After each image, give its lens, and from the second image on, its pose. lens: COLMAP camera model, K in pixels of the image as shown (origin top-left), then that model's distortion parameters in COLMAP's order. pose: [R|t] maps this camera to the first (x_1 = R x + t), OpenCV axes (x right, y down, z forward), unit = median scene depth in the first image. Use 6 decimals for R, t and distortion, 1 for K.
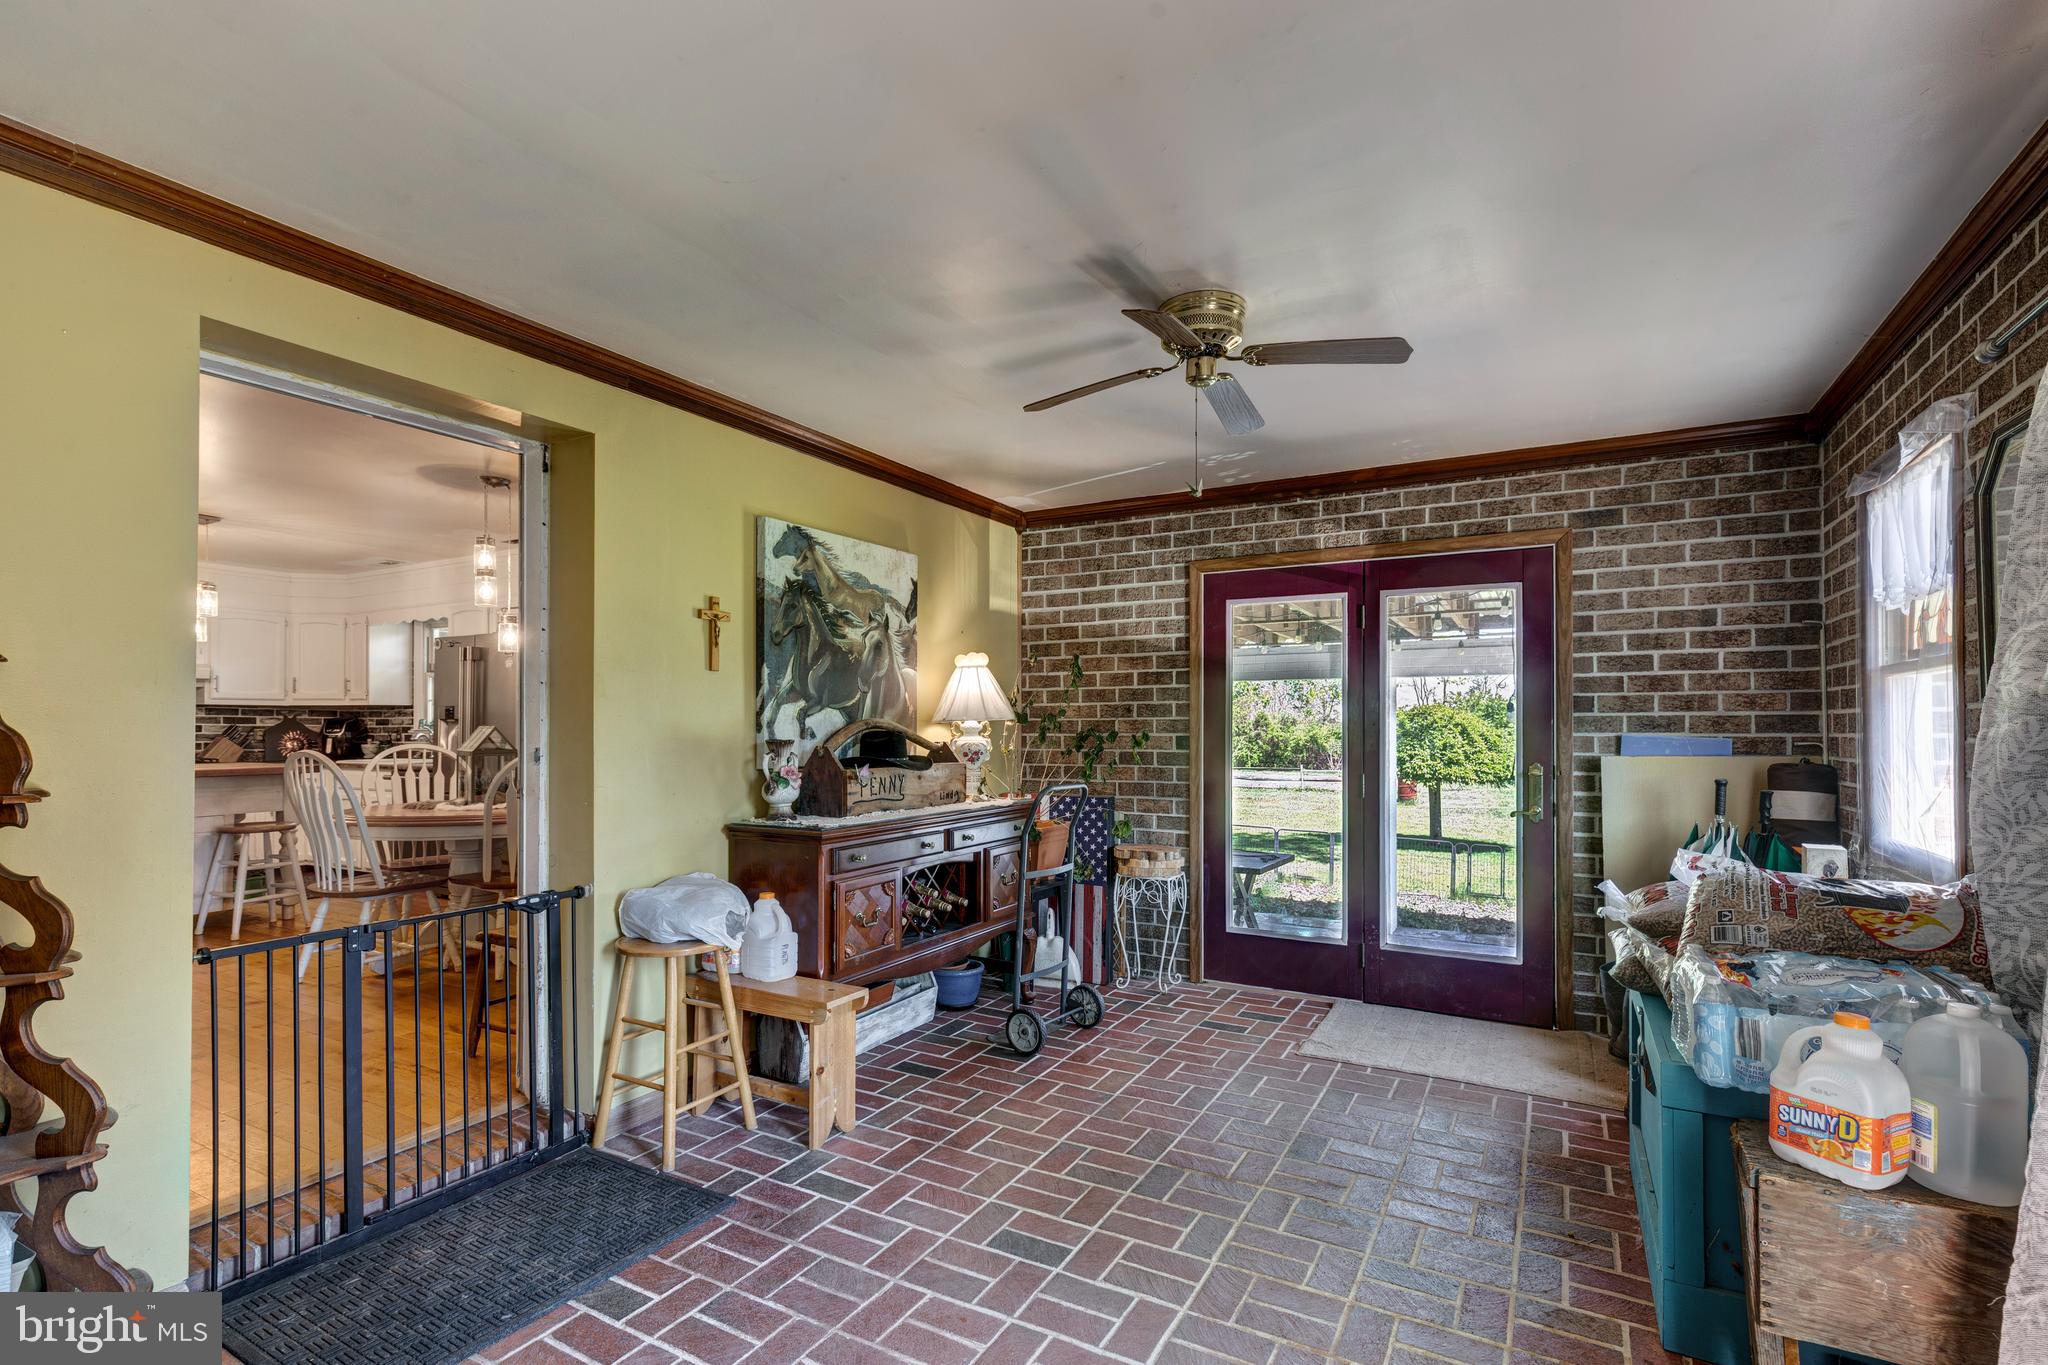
lens RADIAL K [[928.2, 0, 1068.9], [0, 928.2, 722.0], [0, 0, 1]] dist [0.006445, -0.001695]
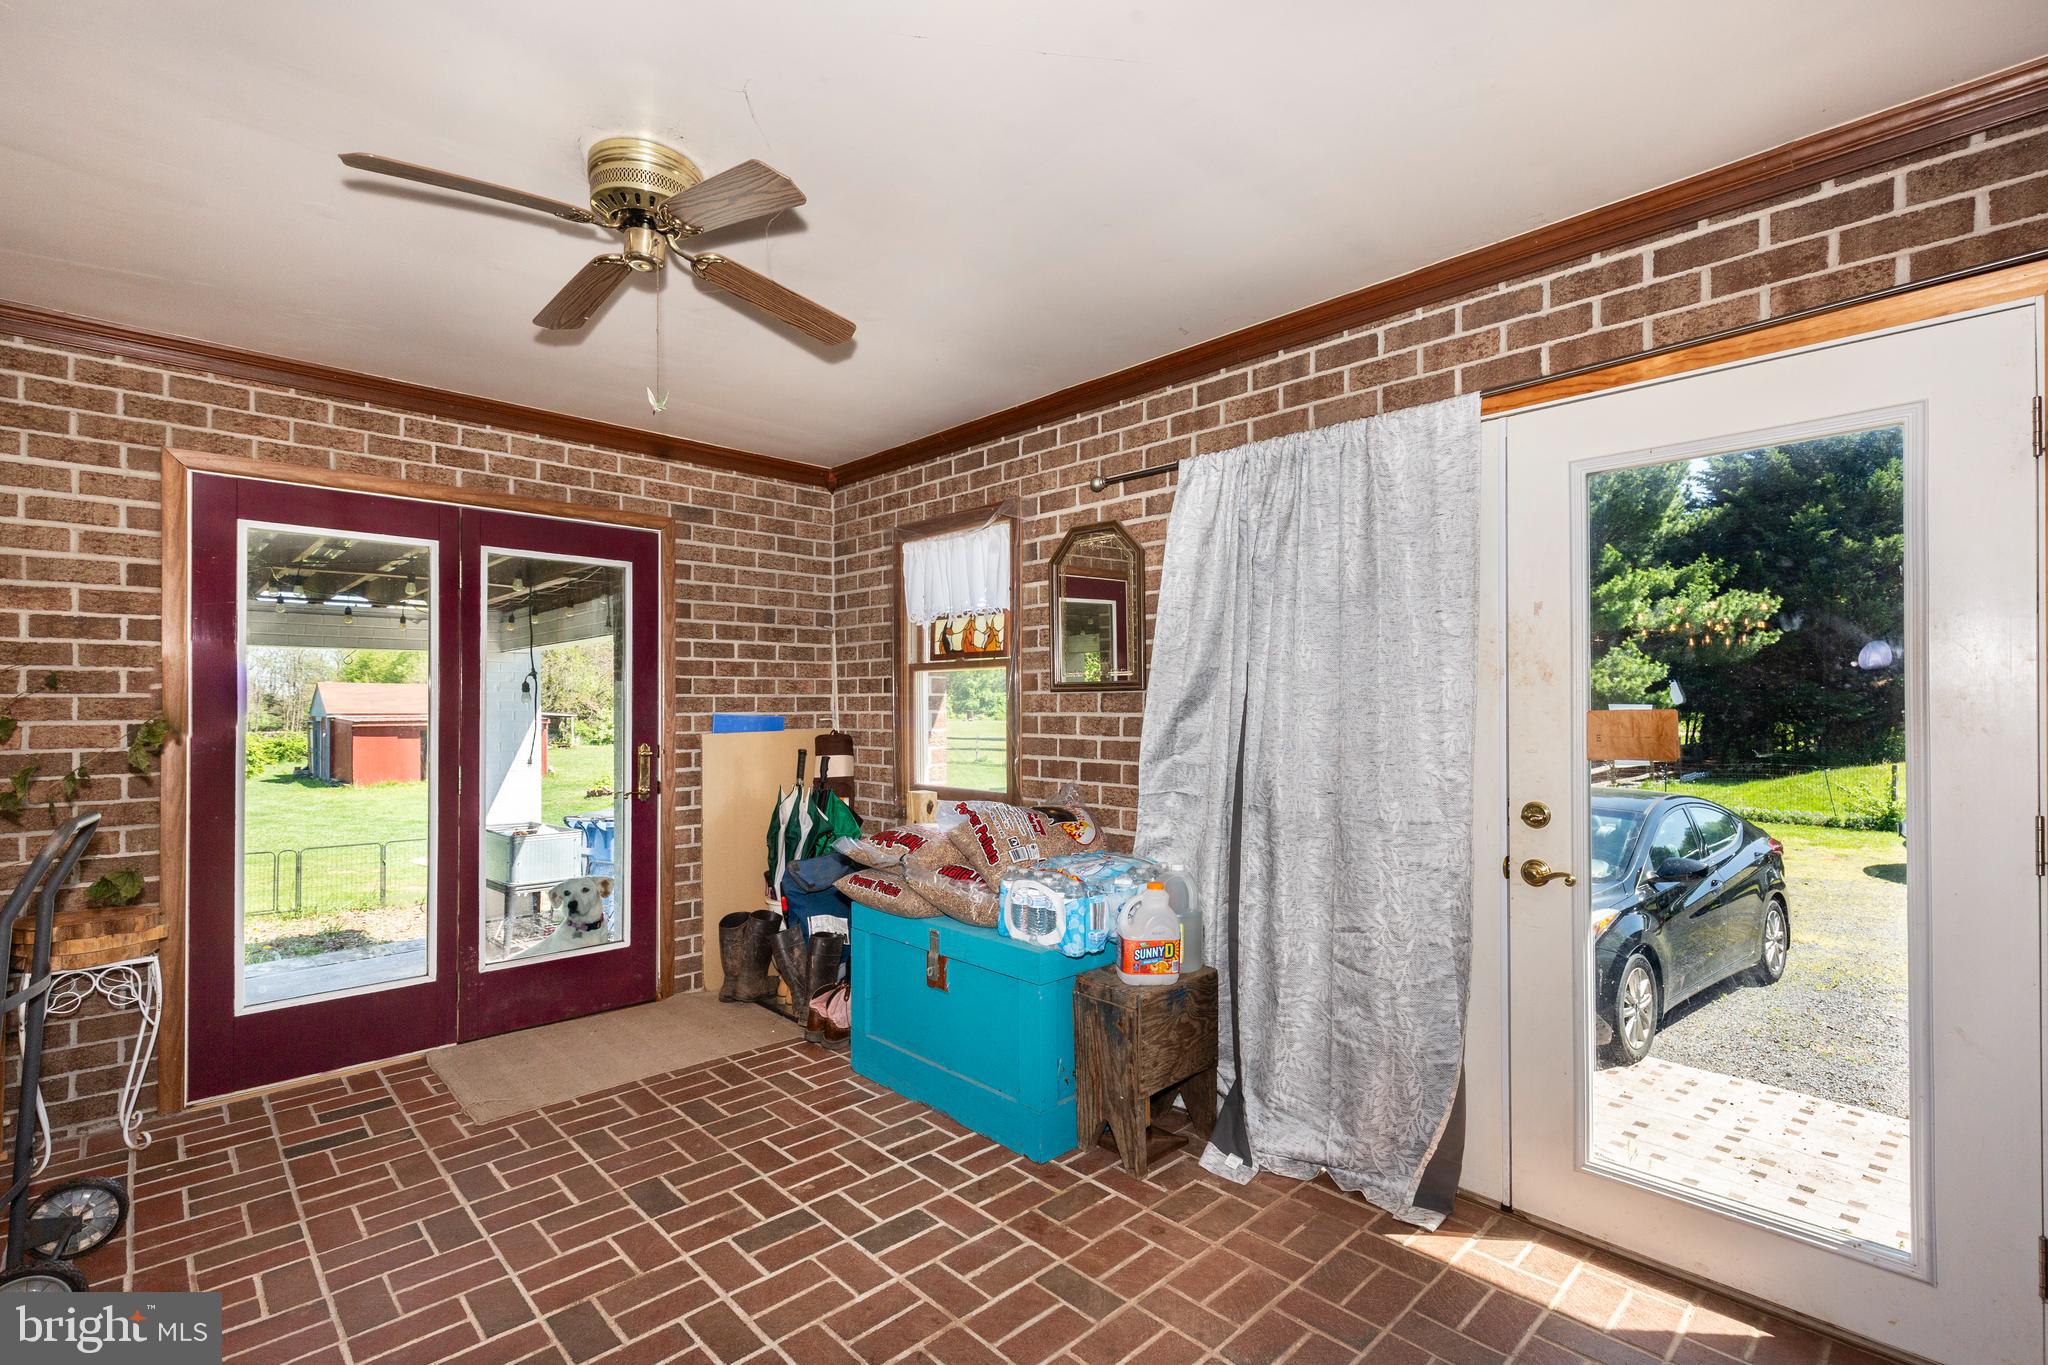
lens RADIAL K [[928.2, 0, 1024.2], [0, 928.2, 692.3], [0, 0, 1]] dist [0.006445, -0.001695]
pose [[0.315304, 0.012157, 0.948913, -0.334792], [-0.005193, 0.999925, -0.011085, -0.001933], [-0.948977, -0.001432, 0.315343, 0.293418]]
